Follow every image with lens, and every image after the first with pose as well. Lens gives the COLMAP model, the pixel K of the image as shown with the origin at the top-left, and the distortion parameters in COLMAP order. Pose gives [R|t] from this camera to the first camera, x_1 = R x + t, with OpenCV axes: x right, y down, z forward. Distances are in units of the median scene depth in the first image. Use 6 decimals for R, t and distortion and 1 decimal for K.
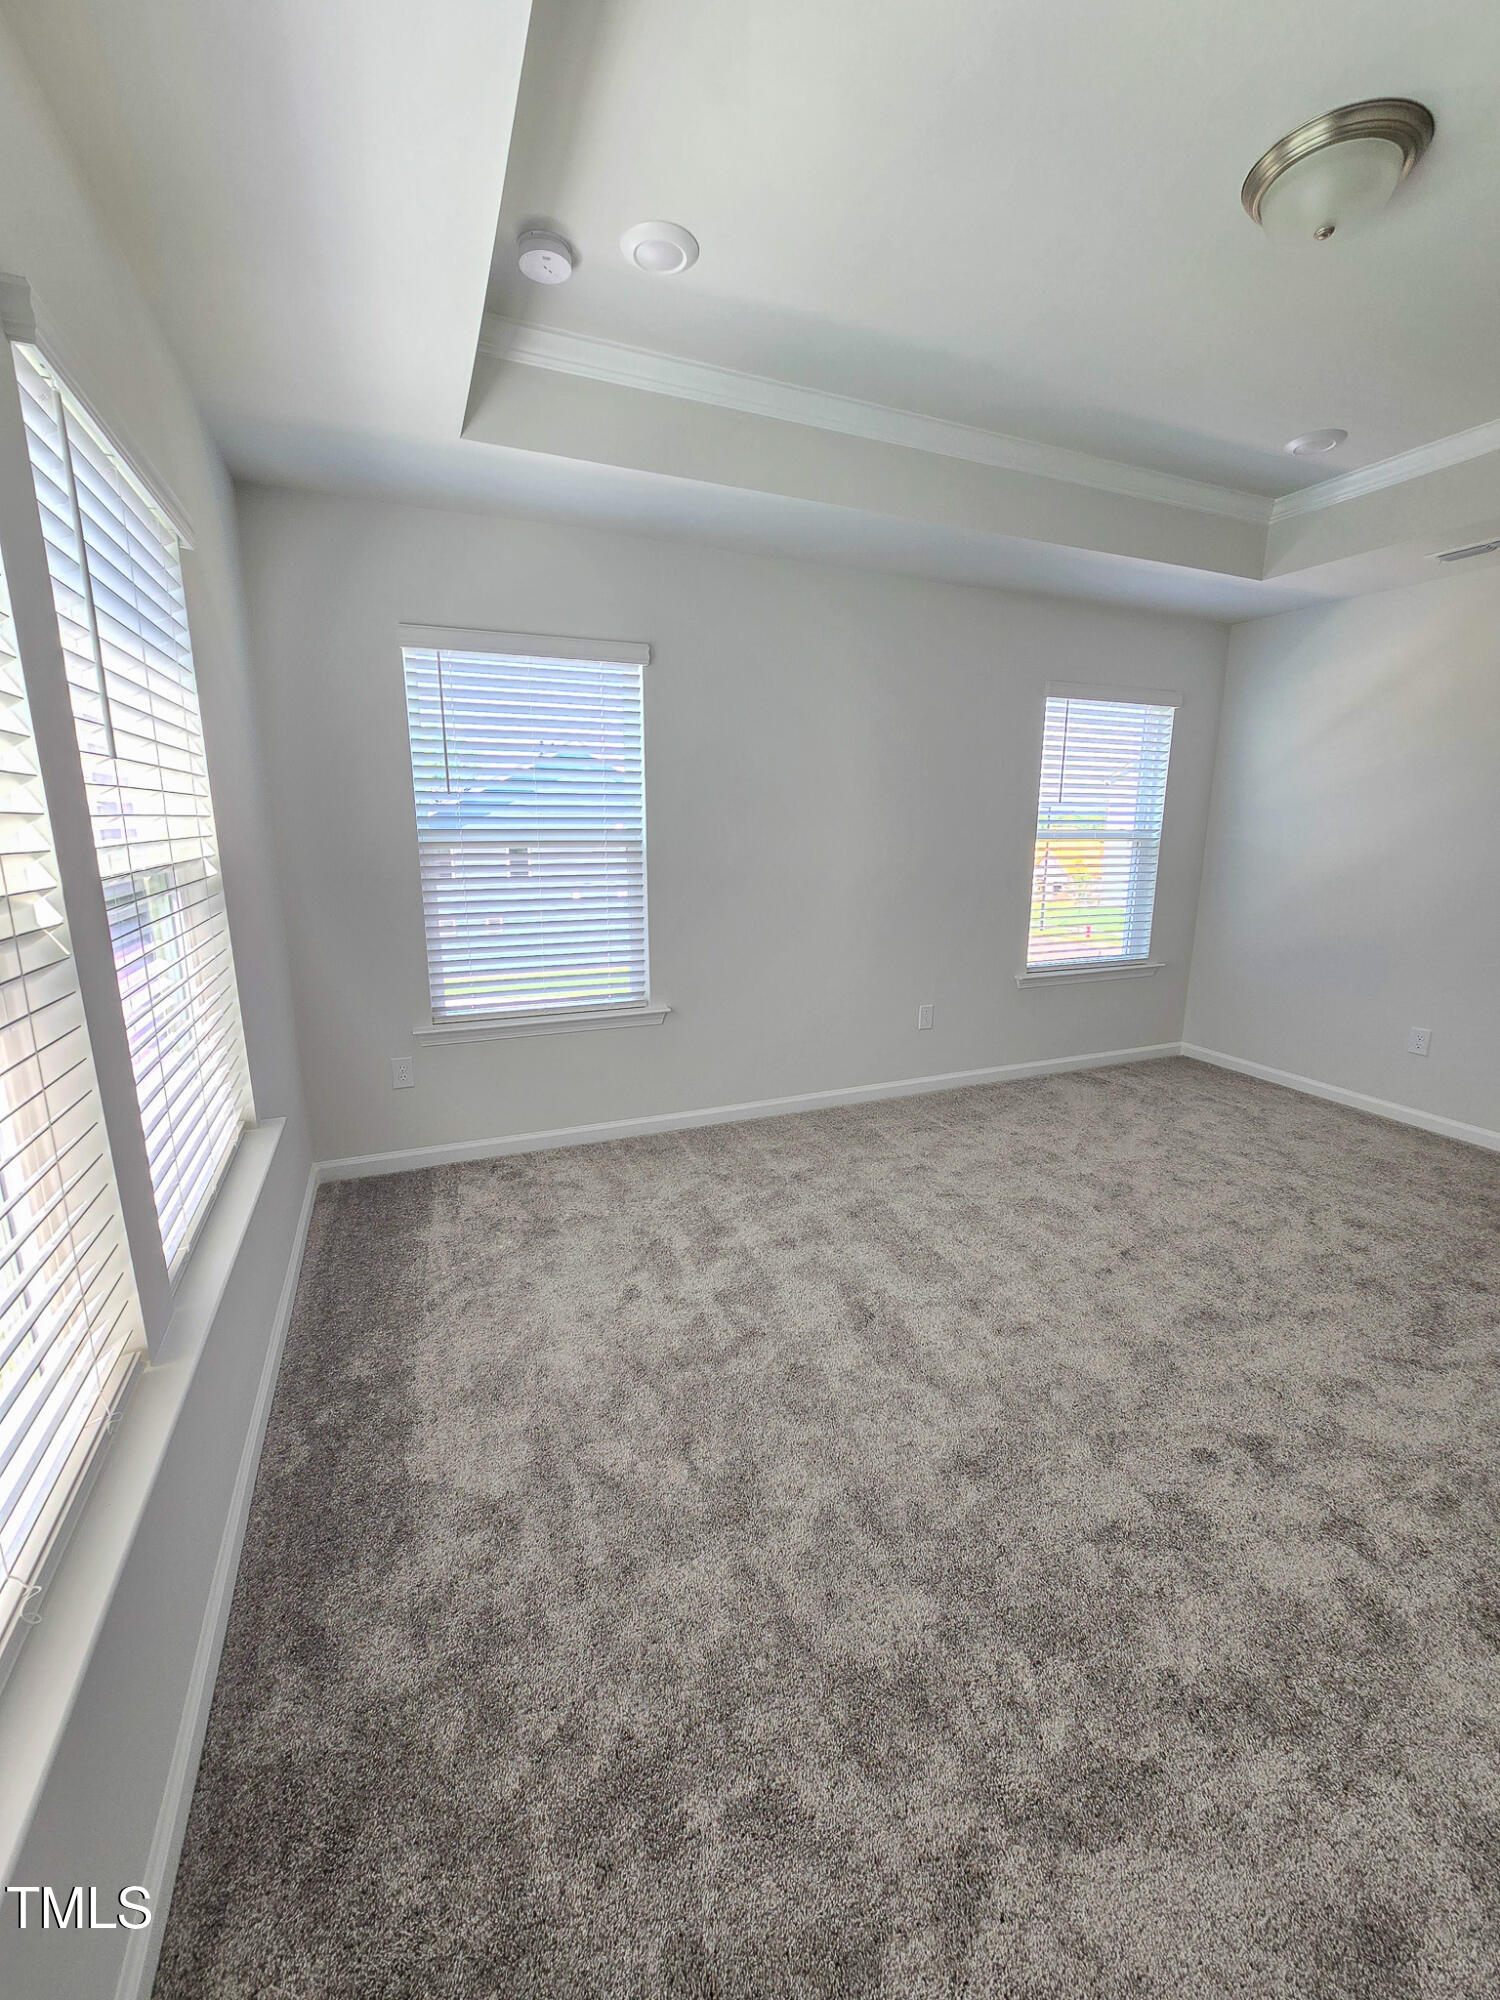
lens RADIAL K [[809.6, 0, 760.7], [0, 809.6, 995.0], [0, 0, 1]] dist [-0.002354, -0.000664]
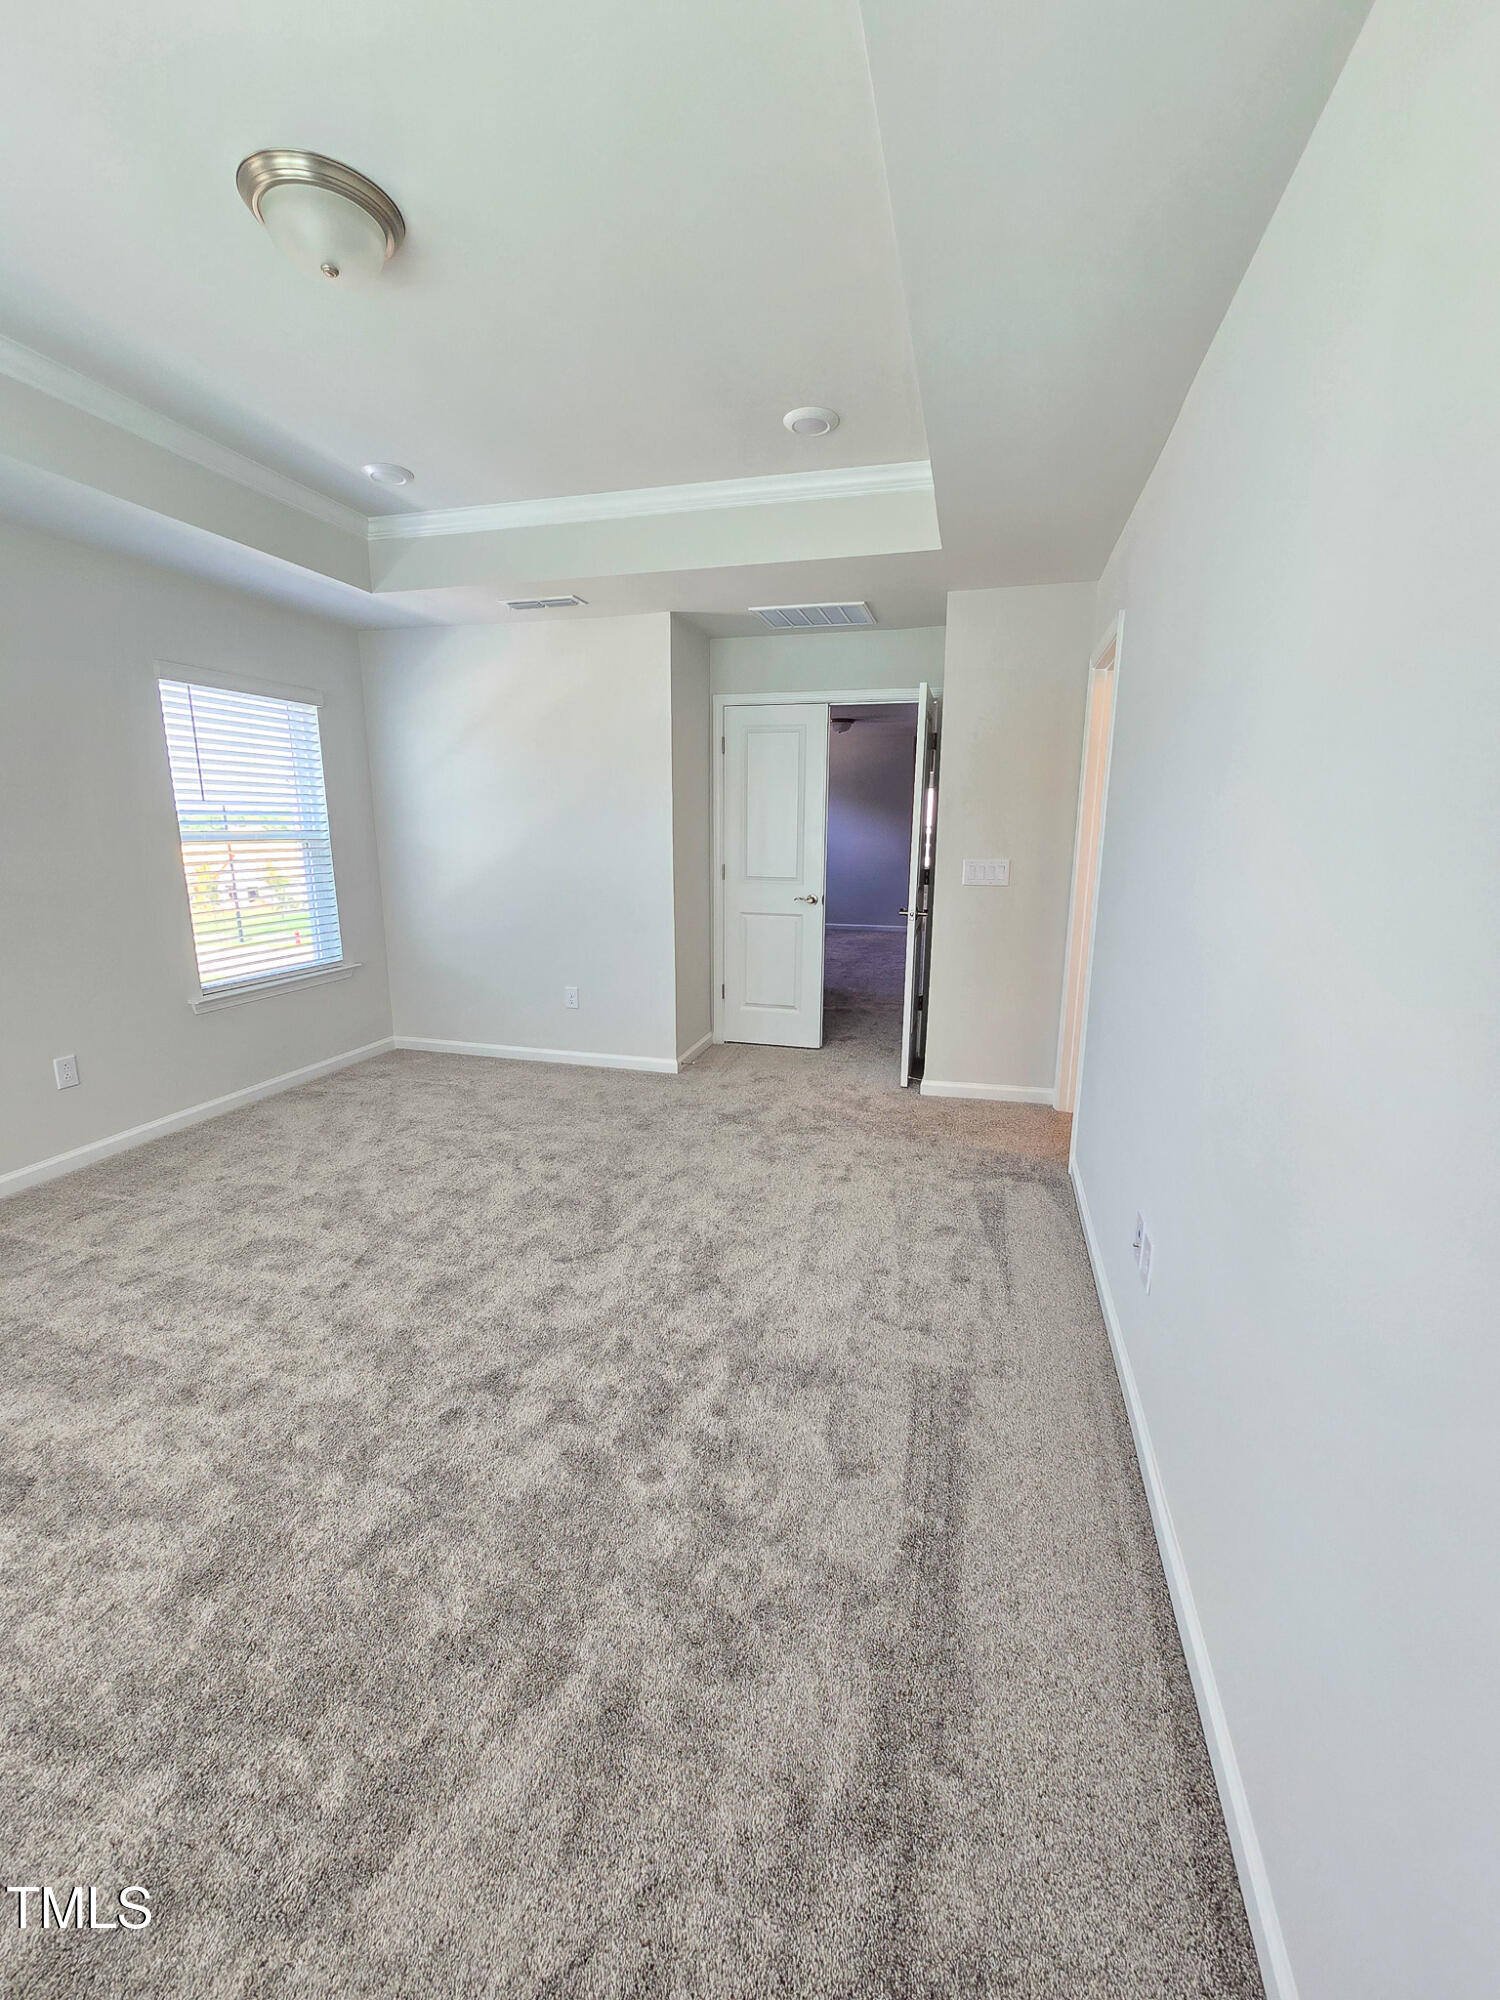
lens RADIAL K [[809.6, 0, 760.7], [0, 809.6, 995.0], [0, 0, 1]] dist [-0.002354, -0.000664]
pose [[0.624226, -0.164386, 0.763754, 0.058279], [0.162672, 0.983534, 0.078736, 0.002723], [-0.764120, 0.075092, 0.640688, -0.031804]]
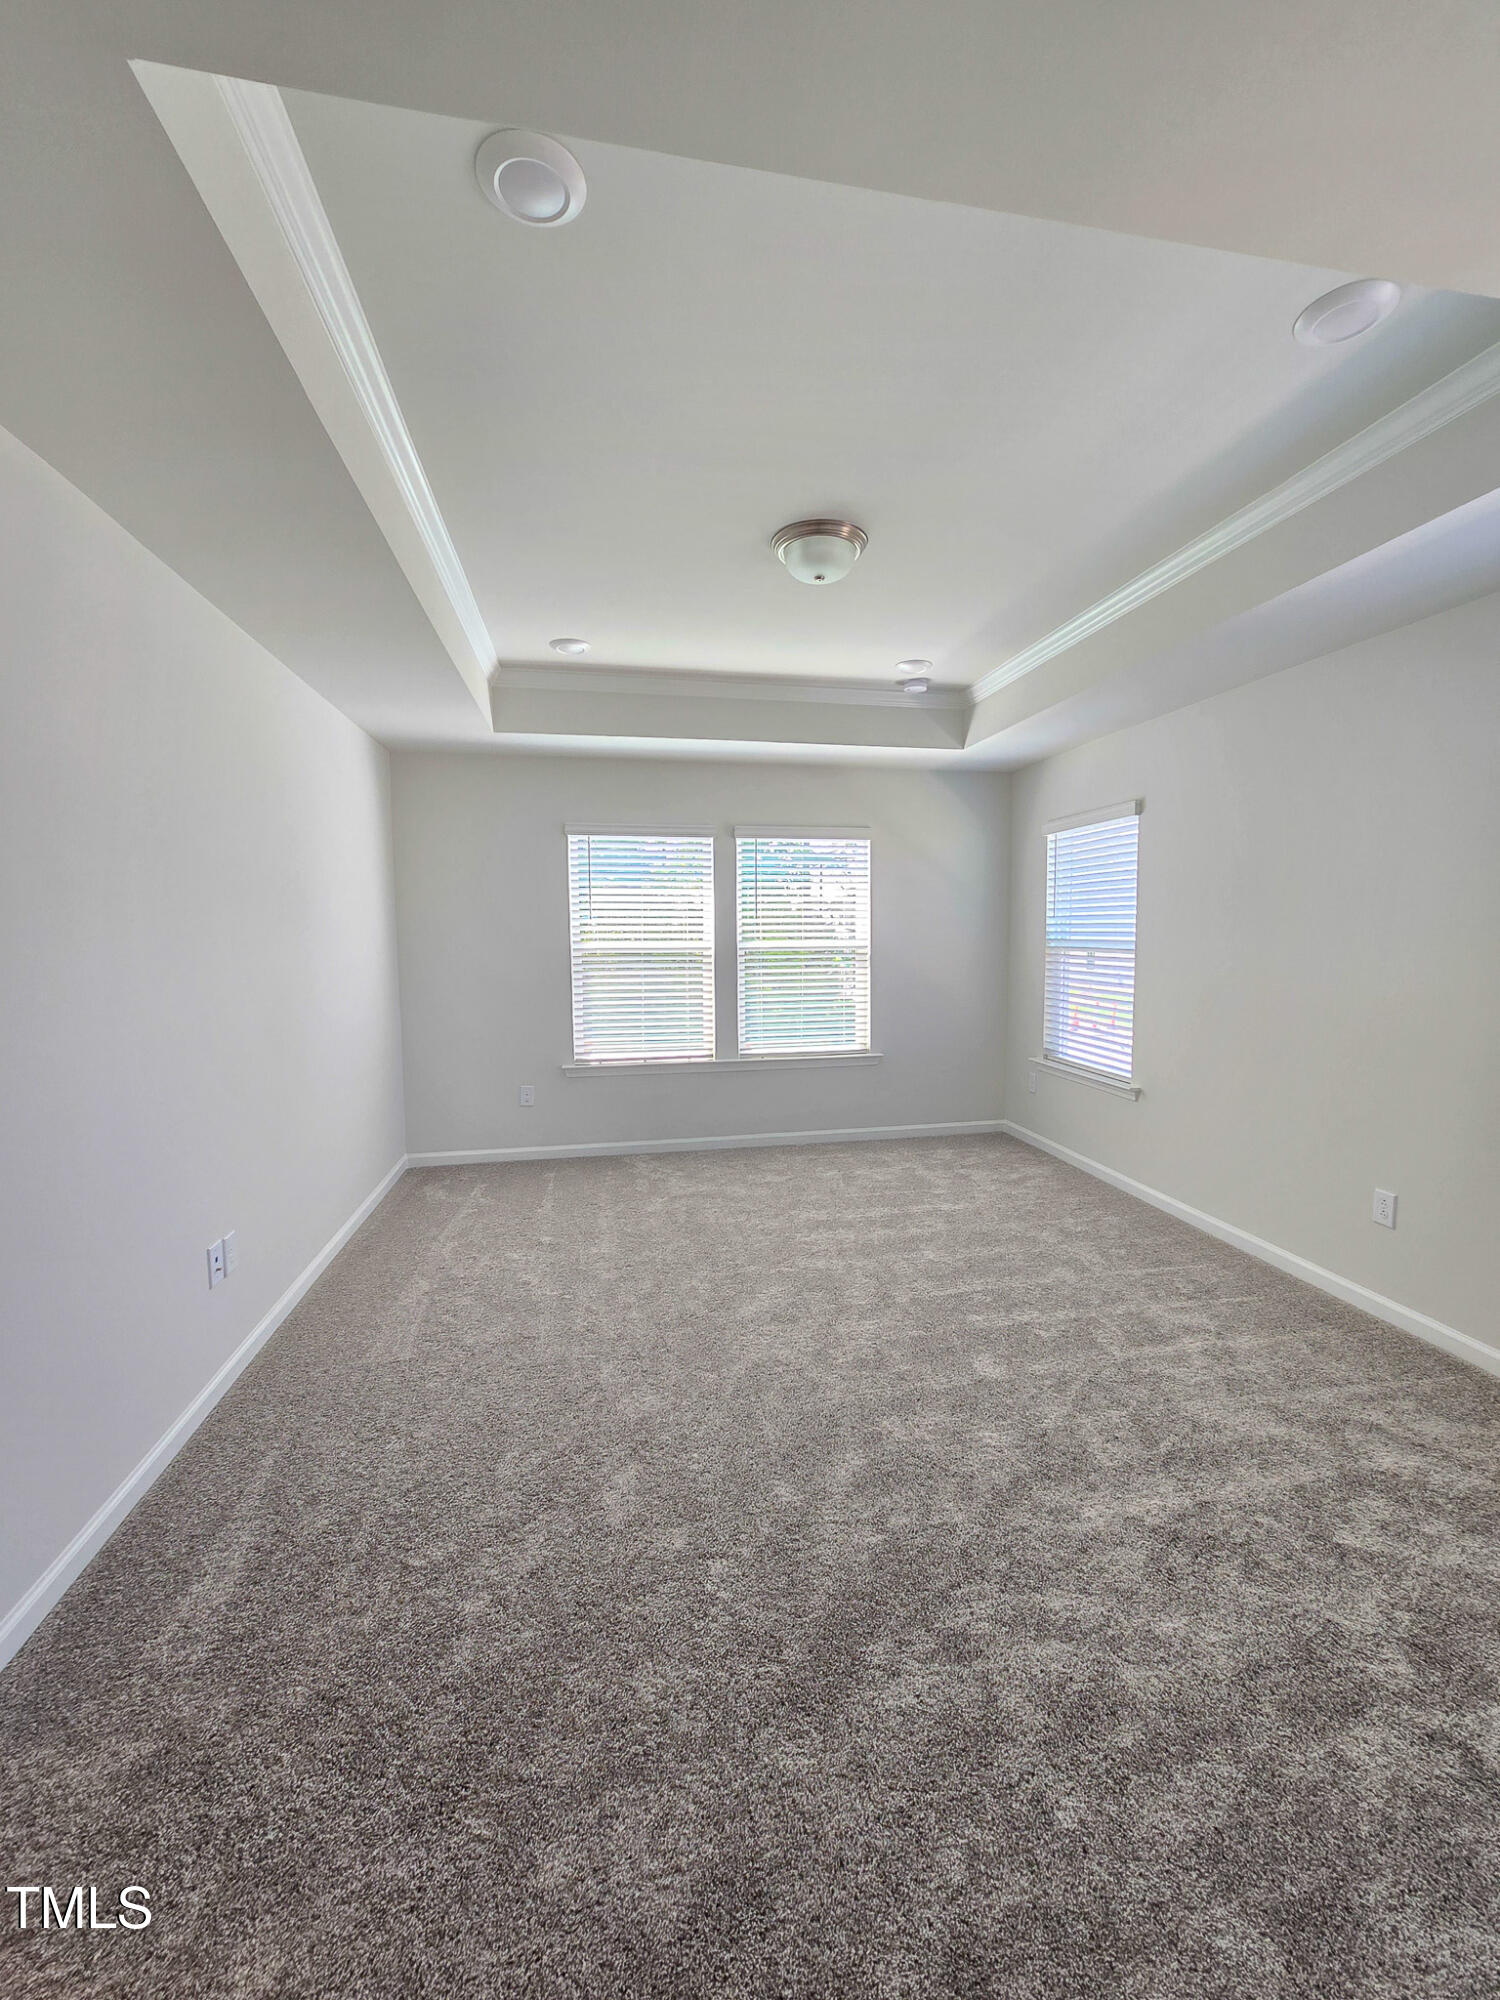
lens RADIAL K [[821.5, 0, 758.6], [0, 821.5, 991.5], [0, 0, 1]] dist [0.000452, -0.000177]
pose [[-0.211391, 0.073663, -0.974622, 1.533125], [-0.201690, 0.972407, 0.117241, -0.199917], [0.956366, 0.221355, -0.190701, 0.880201]]
